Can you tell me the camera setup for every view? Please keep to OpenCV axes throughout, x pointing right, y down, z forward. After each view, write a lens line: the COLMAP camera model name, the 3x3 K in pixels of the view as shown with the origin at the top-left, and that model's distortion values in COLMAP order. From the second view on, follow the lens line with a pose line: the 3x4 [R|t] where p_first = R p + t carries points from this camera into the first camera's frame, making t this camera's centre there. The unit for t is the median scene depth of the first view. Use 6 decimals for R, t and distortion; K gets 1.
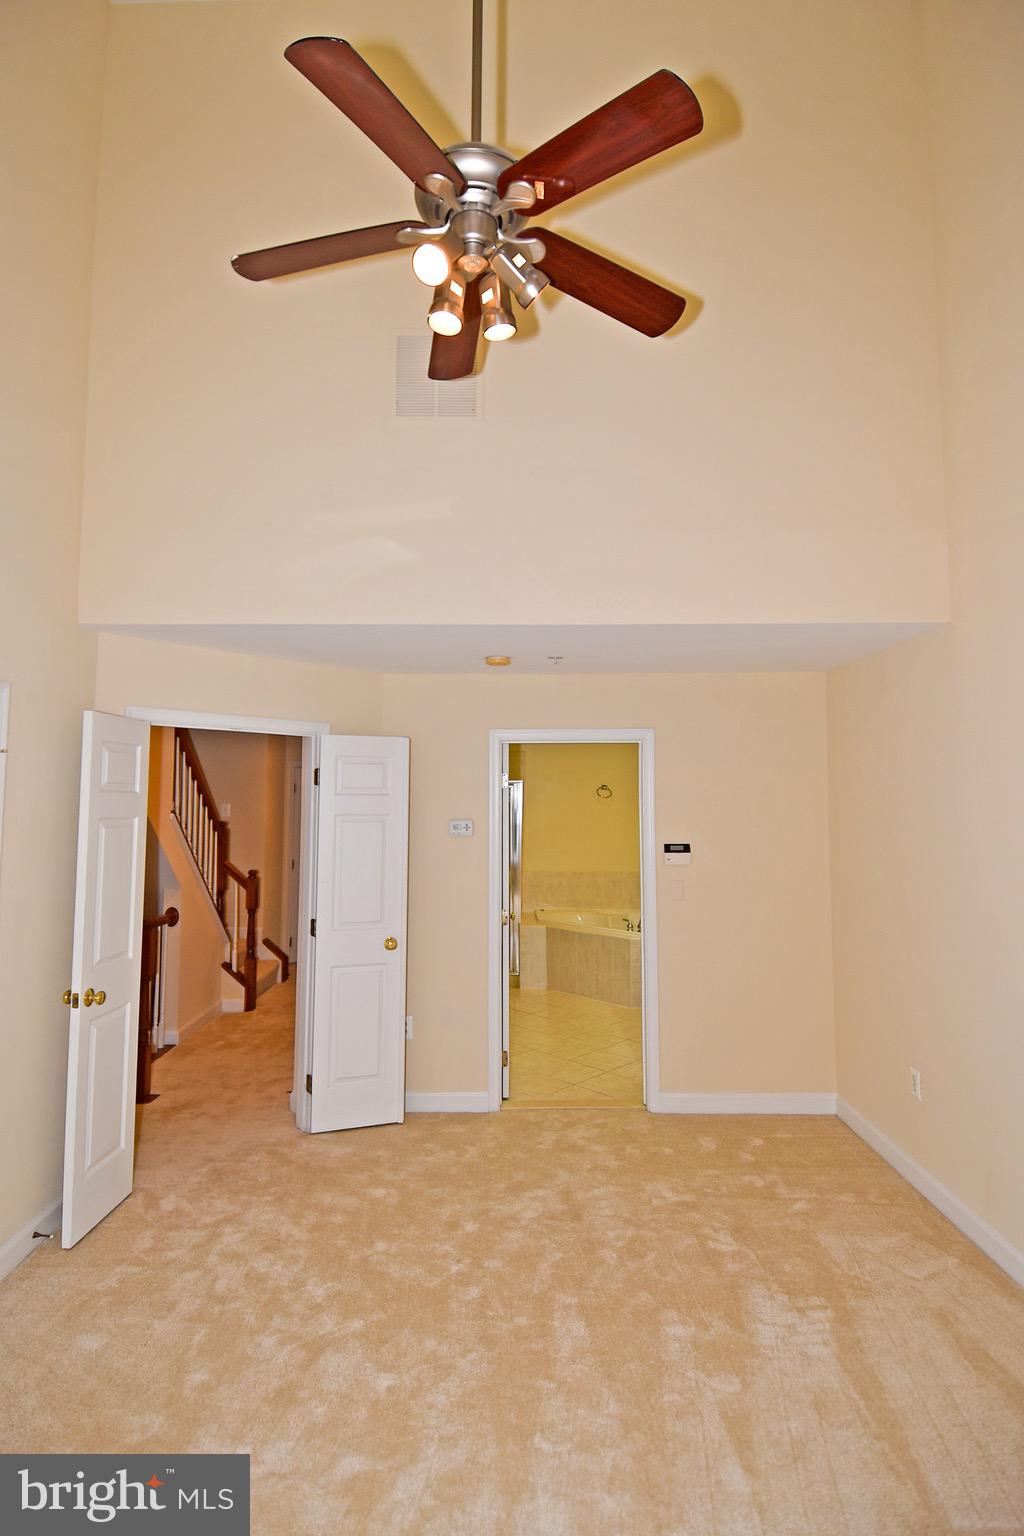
lens RADIAL K [[796.5, 0, 560.5], [0, 796.5, 689.0], [0, 0, 1]] dist [0.022058, -0.022430]
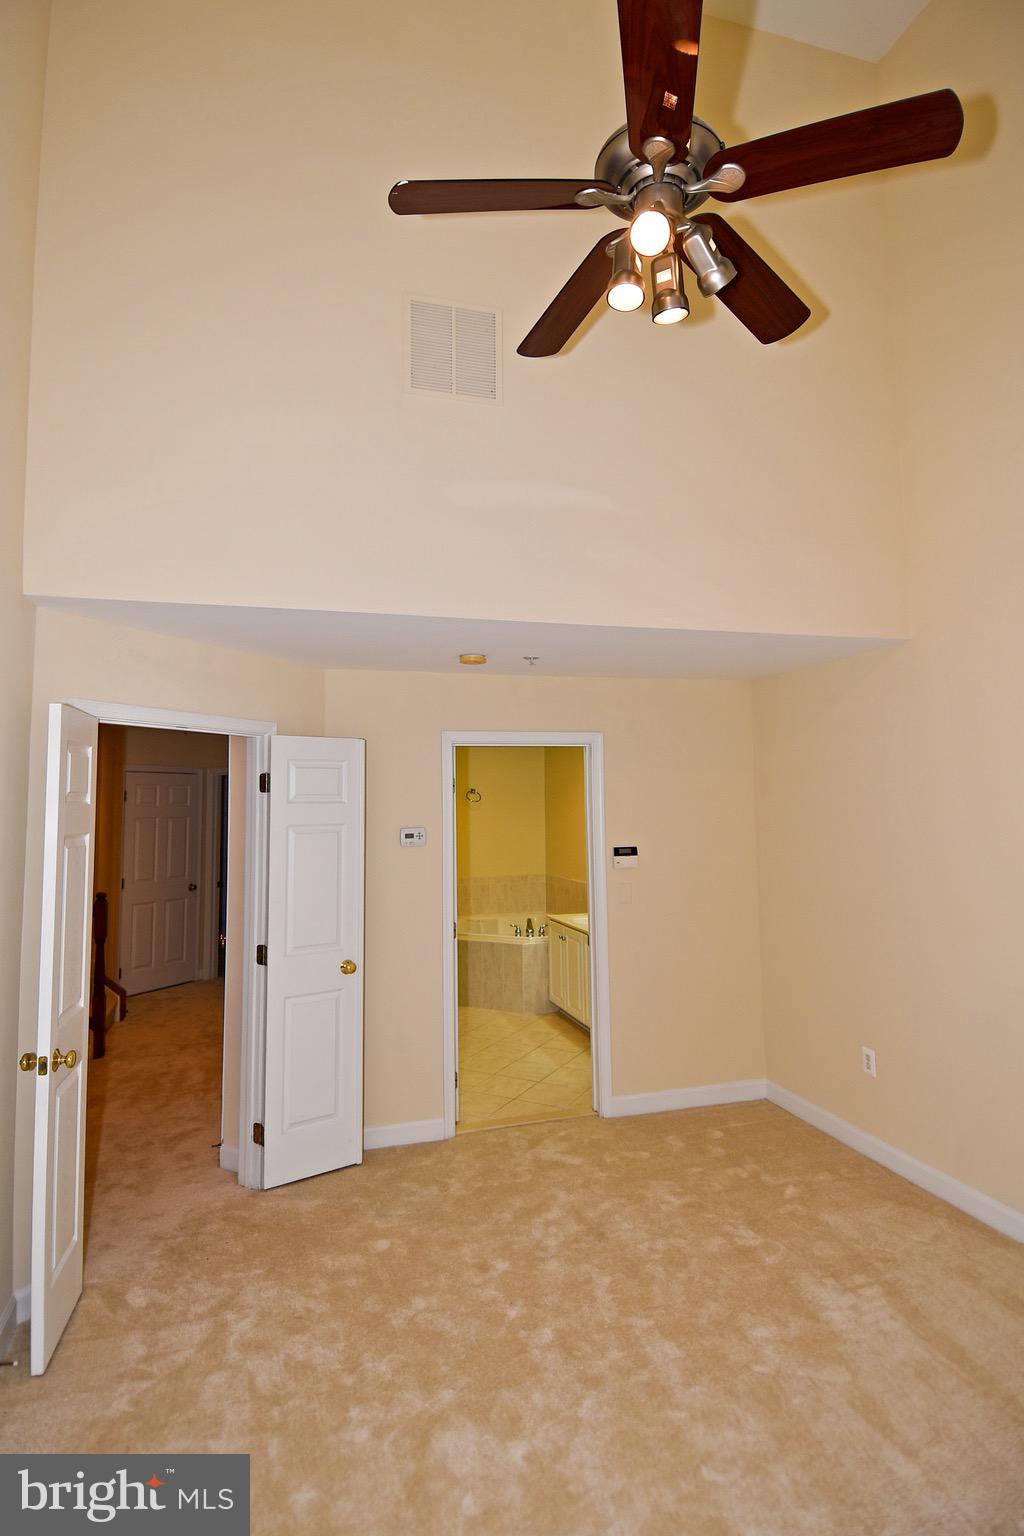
lens RADIAL K [[796.5, 0, 555.9], [0, 796.5, 688.9], [0, 0, 1]] dist [0.022058, -0.022430]
pose [[0.961347, 0.025092, 0.274195, -0.301007], [-0.024225, 0.999685, -0.006550, 0.005172], [-0.274273, -0.000346, 0.961652, 0.079813]]
